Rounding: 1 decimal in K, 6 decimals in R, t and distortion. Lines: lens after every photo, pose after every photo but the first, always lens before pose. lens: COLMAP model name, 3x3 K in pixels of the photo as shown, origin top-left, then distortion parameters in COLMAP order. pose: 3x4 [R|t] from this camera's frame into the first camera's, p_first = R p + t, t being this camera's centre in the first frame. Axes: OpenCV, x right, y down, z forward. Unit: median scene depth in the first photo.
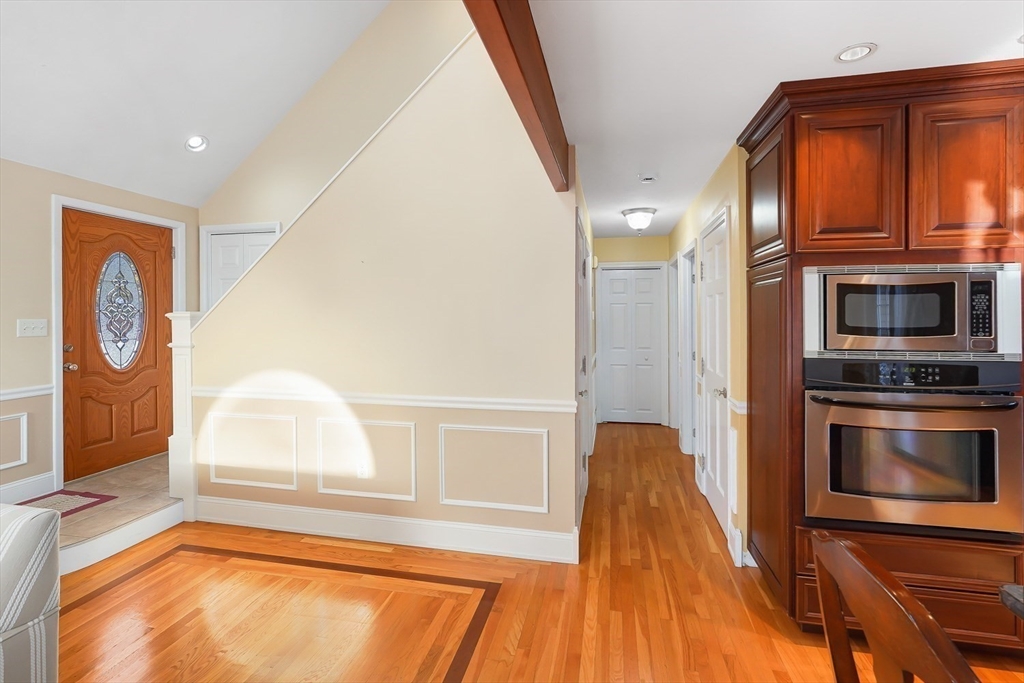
lens RADIAL K [[473.5, 0, 510.2], [0, 473.5, 322.0], [0, 0, 1]] dist [0.004959, 0.000710]
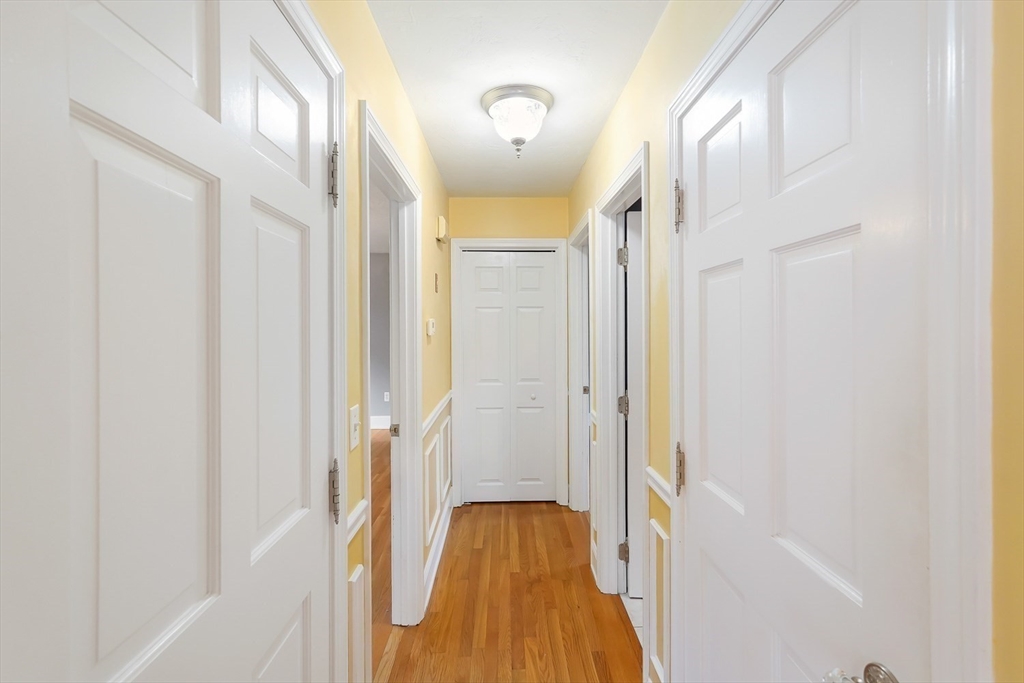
lens RADIAL K [[473.5, 0, 512.2], [0, 473.5, 333.2], [0, 0, 1]] dist [0.004959, 0.000710]
pose [[0.972747, 0.000052, 0.231867, 0.143087], [-0.001464, 0.999981, 0.005920, -0.009880], [-0.231863, -0.006098, 0.972729, 0.494306]]
